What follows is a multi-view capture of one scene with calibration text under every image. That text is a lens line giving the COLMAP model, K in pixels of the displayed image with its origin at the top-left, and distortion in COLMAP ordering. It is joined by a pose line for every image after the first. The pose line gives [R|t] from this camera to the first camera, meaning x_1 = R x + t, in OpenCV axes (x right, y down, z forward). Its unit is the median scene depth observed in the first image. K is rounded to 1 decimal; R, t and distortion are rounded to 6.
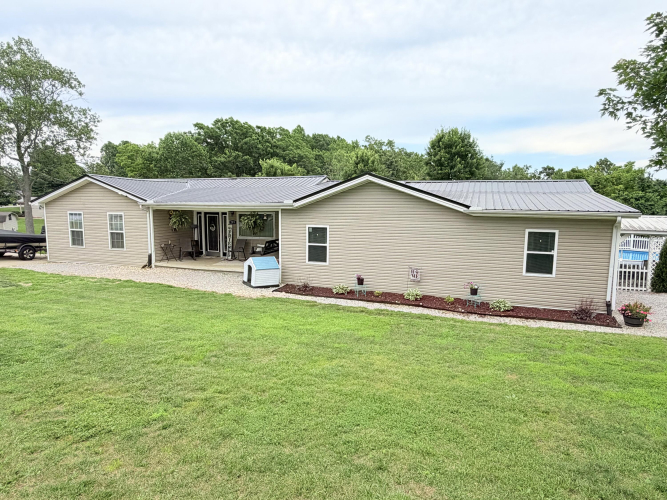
lens RADIAL K [[406.9, 0, 333.5], [0, 406.9, 250.0], [0, 0, 1]] dist [0.116948, -0.108311]
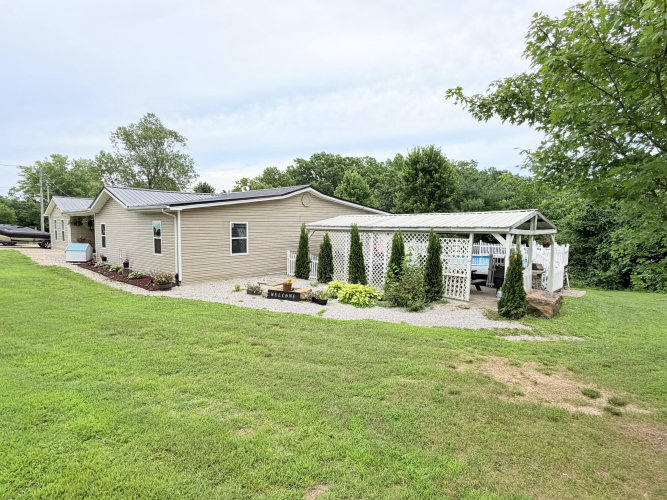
lens RADIAL K [[350.1, 0, 333.5], [0, 350.1, 250.0], [0, 0, 1]] dist [-0.000628, -0.000105]
pose [[0.894453, 0.053437, -0.443958, 0.317839], [-0.071398, 0.997163, -0.023824, 0.012042], [0.441425, 0.053007, 0.895731, 0.045473]]
